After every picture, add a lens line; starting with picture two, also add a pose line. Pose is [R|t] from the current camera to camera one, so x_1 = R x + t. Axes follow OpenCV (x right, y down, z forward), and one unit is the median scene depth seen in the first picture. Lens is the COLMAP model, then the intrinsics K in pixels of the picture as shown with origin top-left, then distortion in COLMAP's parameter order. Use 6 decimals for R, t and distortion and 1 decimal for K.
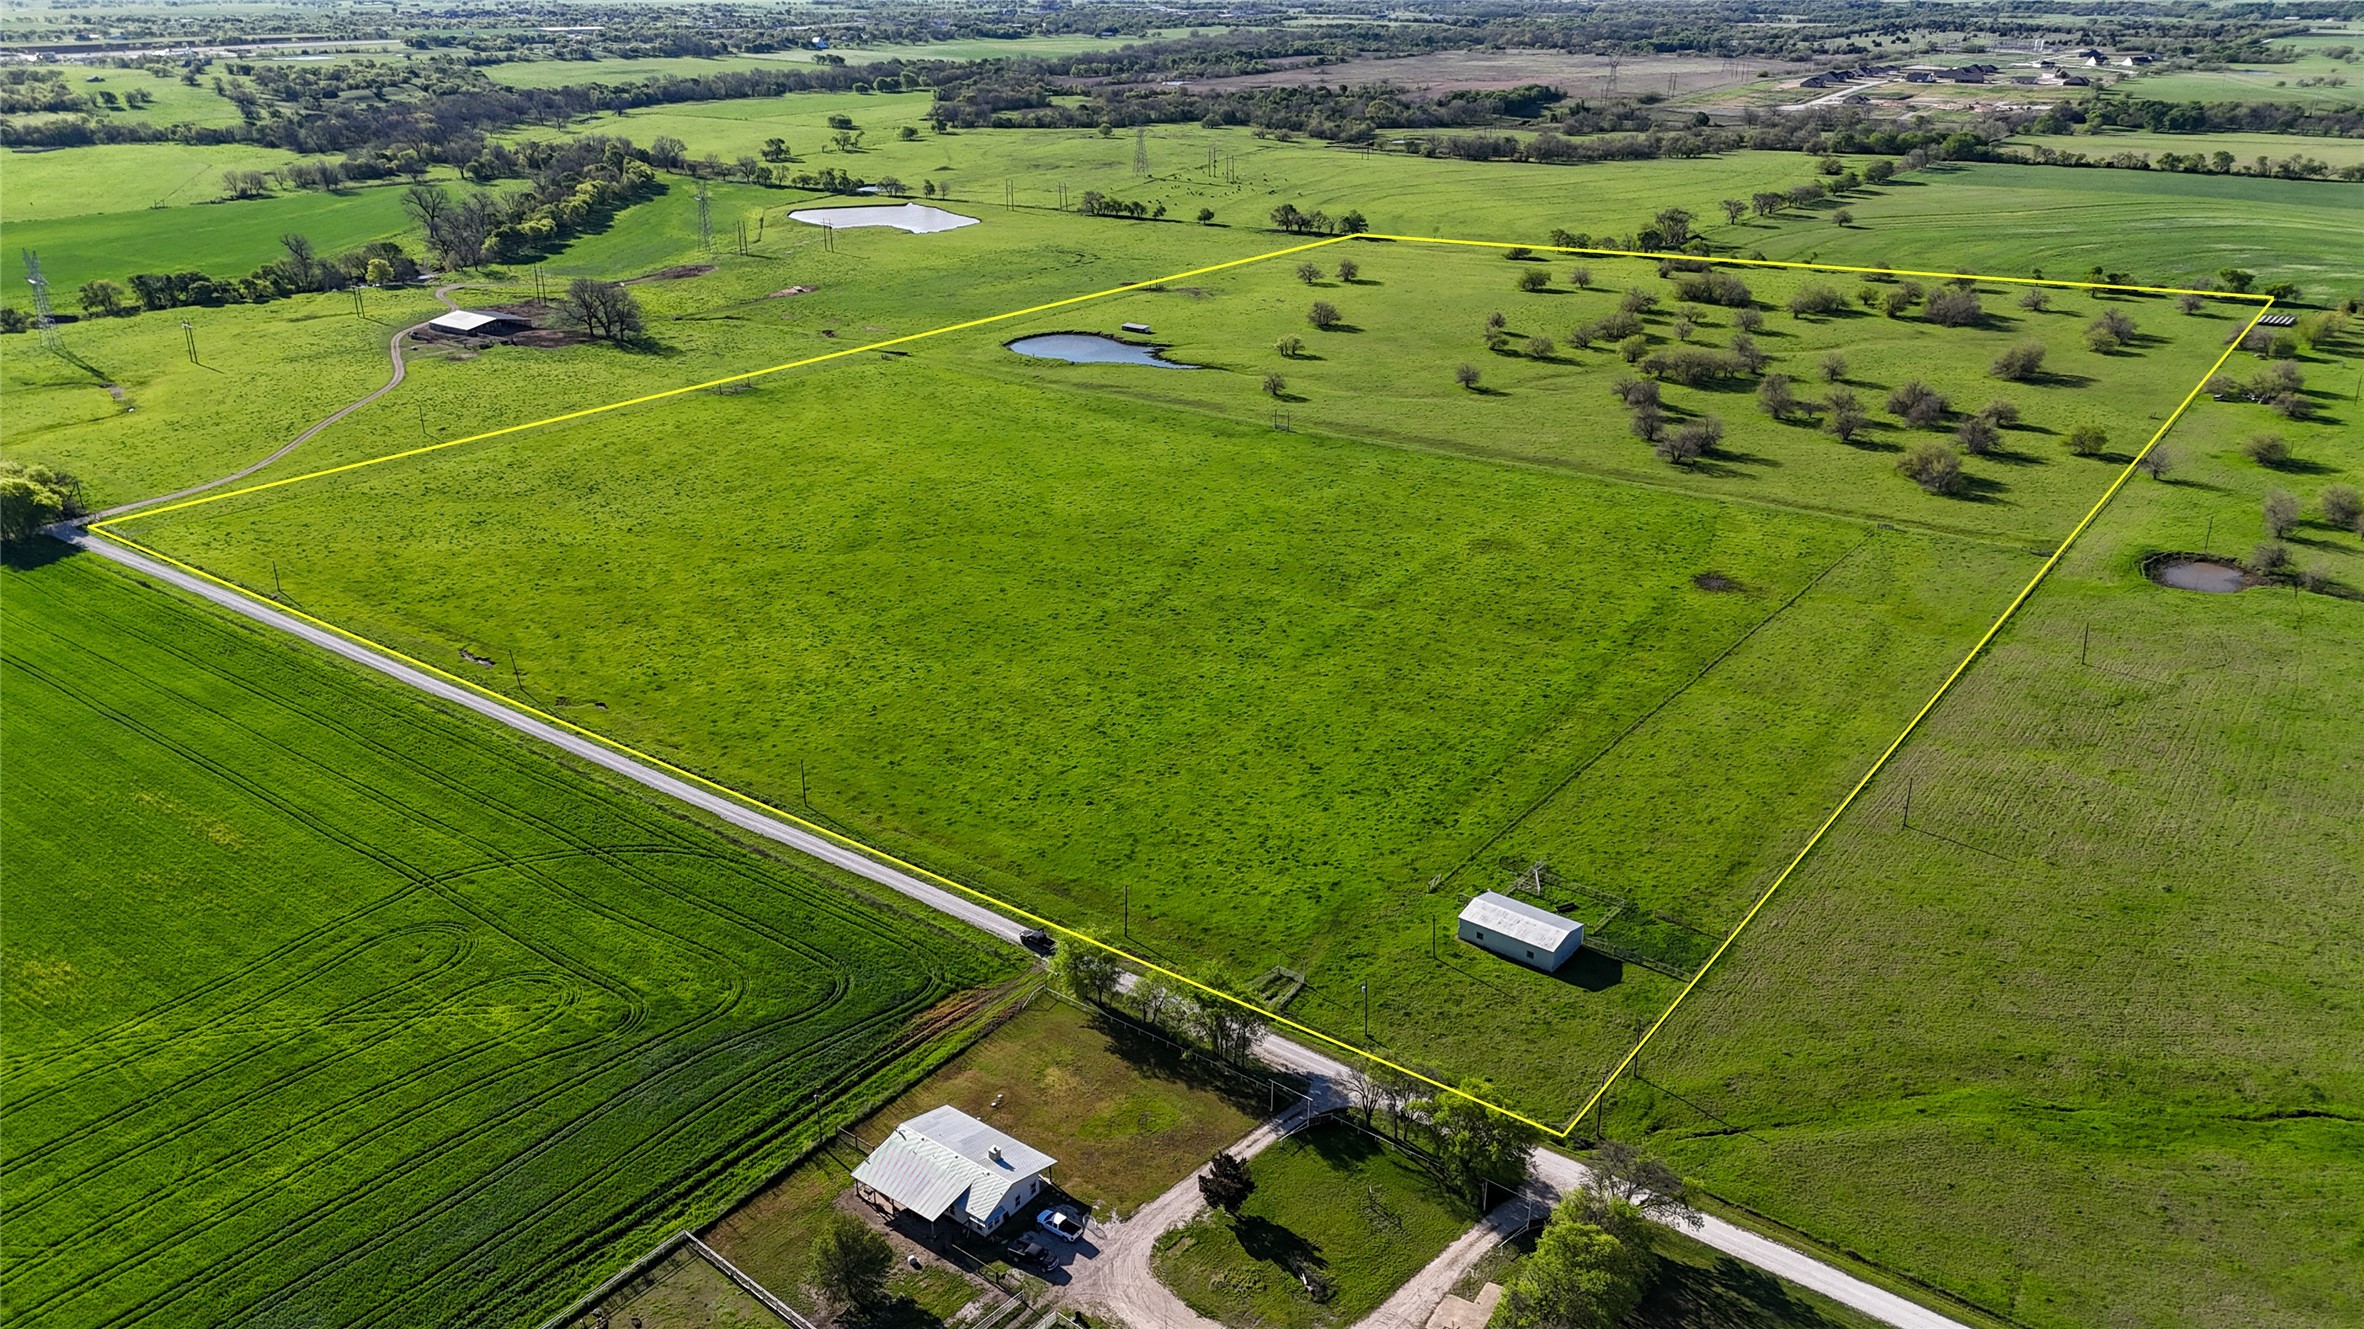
lens RADIAL K [[1725.6, 0, 1182.0], [0, 1725.6, 664.5], [0, 0, 1]] dist [0.096314, -0.113114]
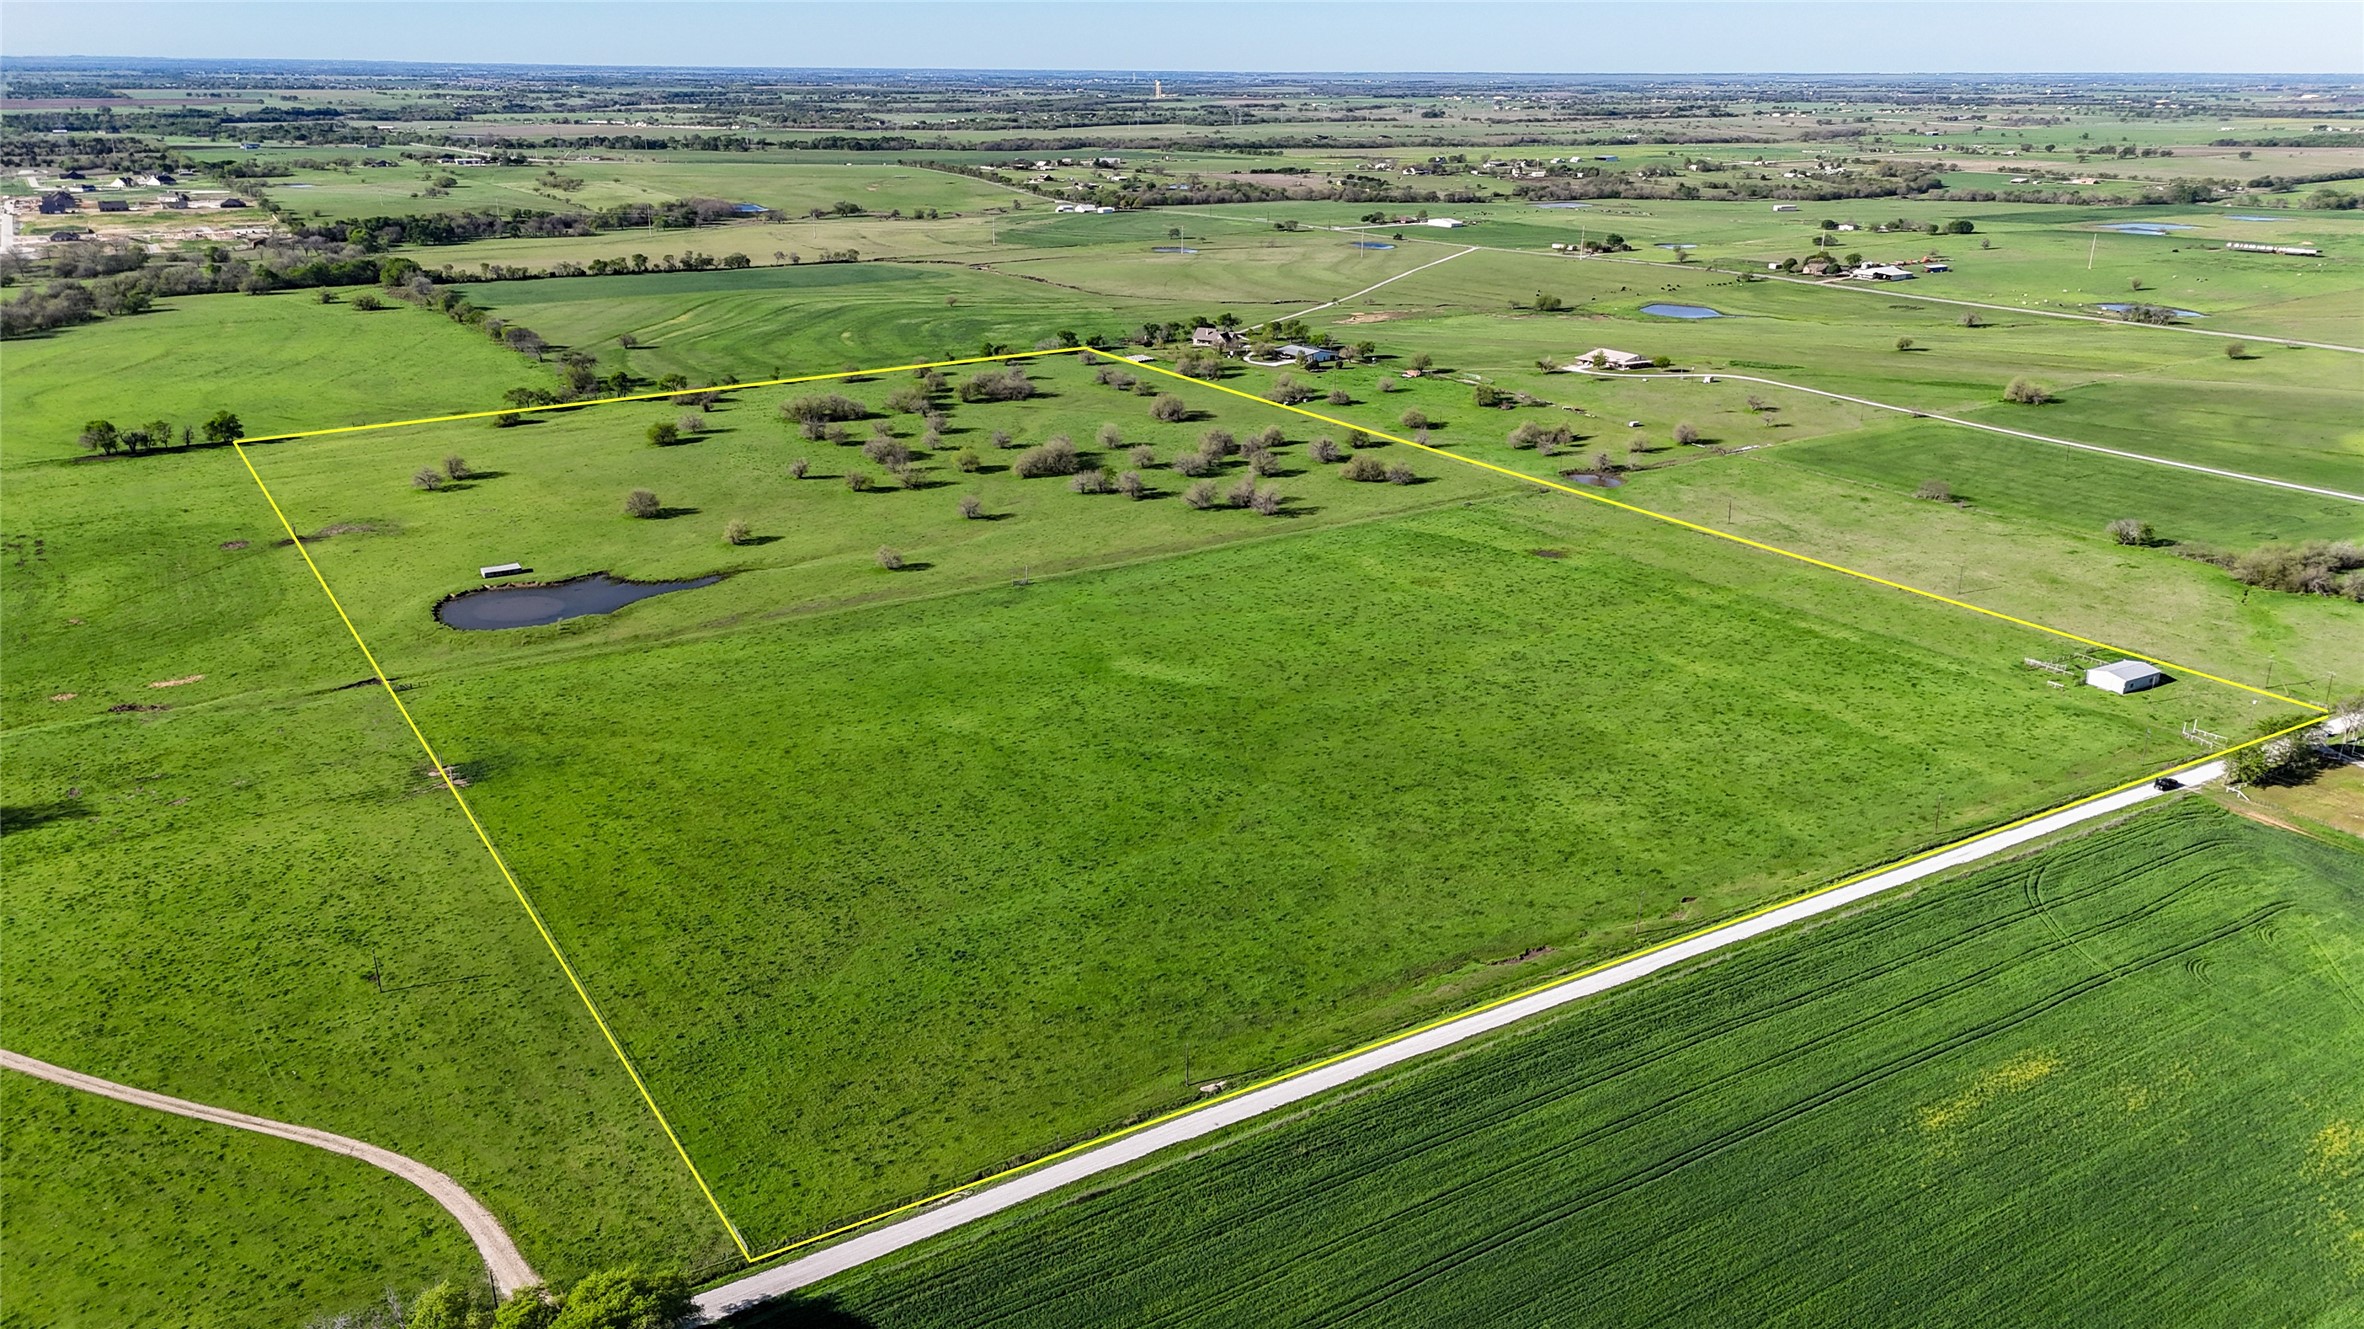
lens RADIAL K [[1725.6, 0, 1182.0], [0, 1725.6, 664.5], [0, 0, 1]] dist [0.096314, -0.113114]
pose [[0.348245, -0.302336, 0.887310, -0.661792], [0.348364, 0.920511, 0.176925, -0.195021], [-0.870269, 0.247493, 0.425886, 0.417335]]
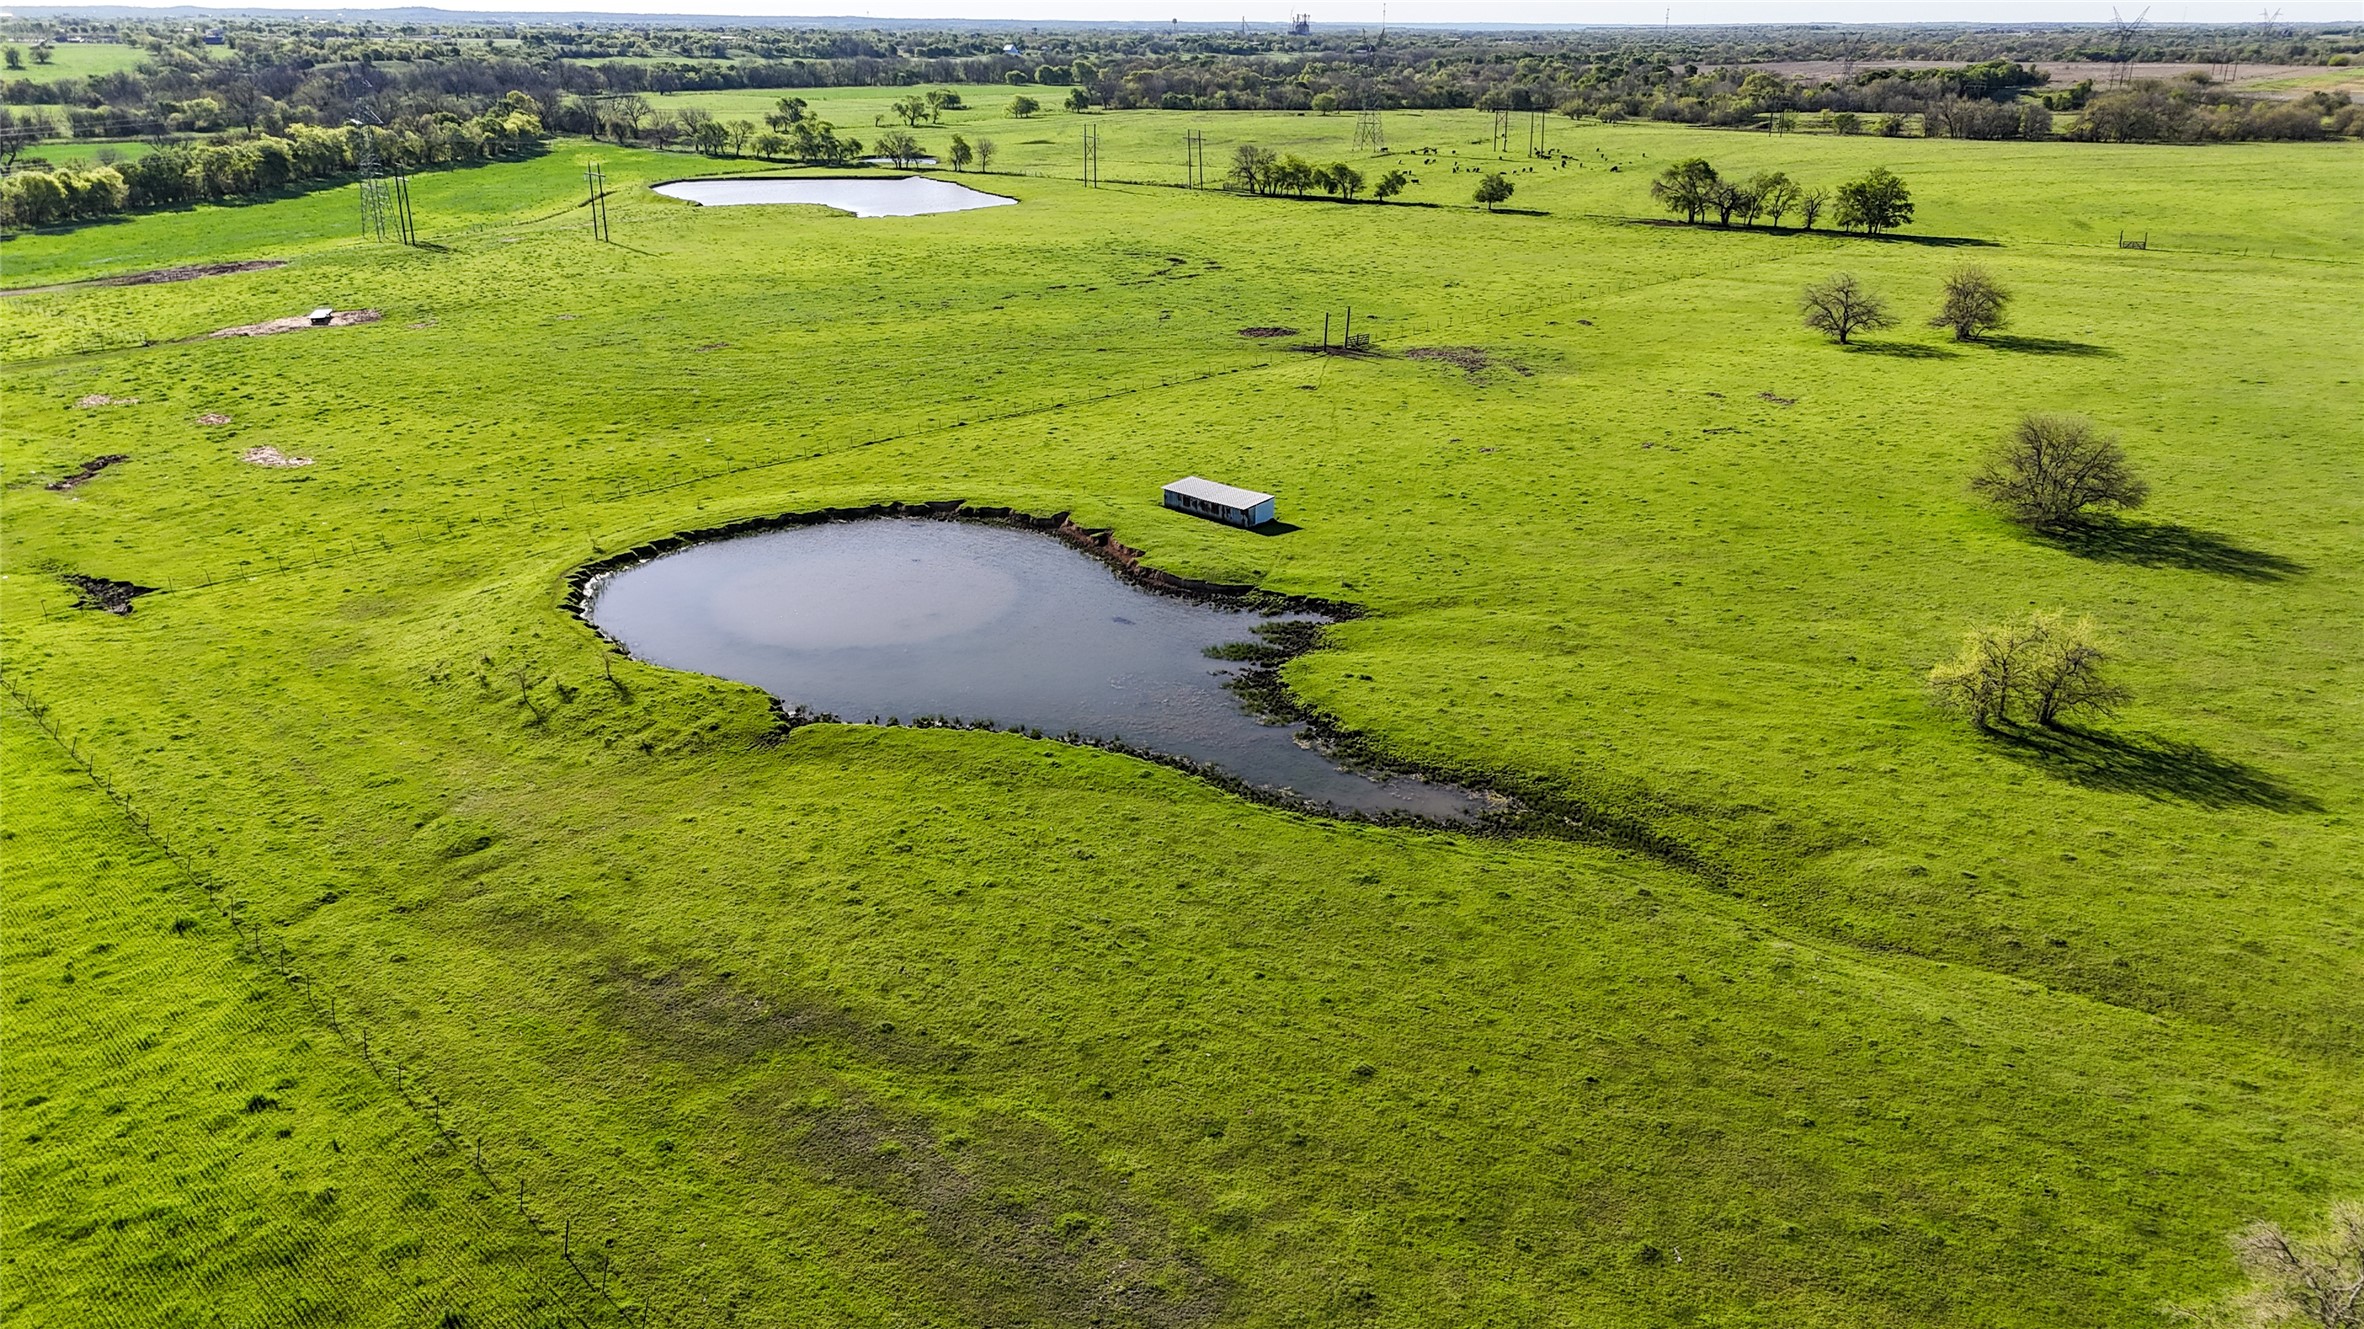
lens RADIAL K [[1725.6, 0, 1182.0], [0, 1725.6, 664.5], [0, 0, 1]] dist [0.096314, -0.113114]
pose [[0.989431, 0.056079, -0.133718, 0.001644], [-0.060813, 0.997650, -0.031579, -0.170210], [0.131633, 0.039377, 0.990516, 0.792078]]
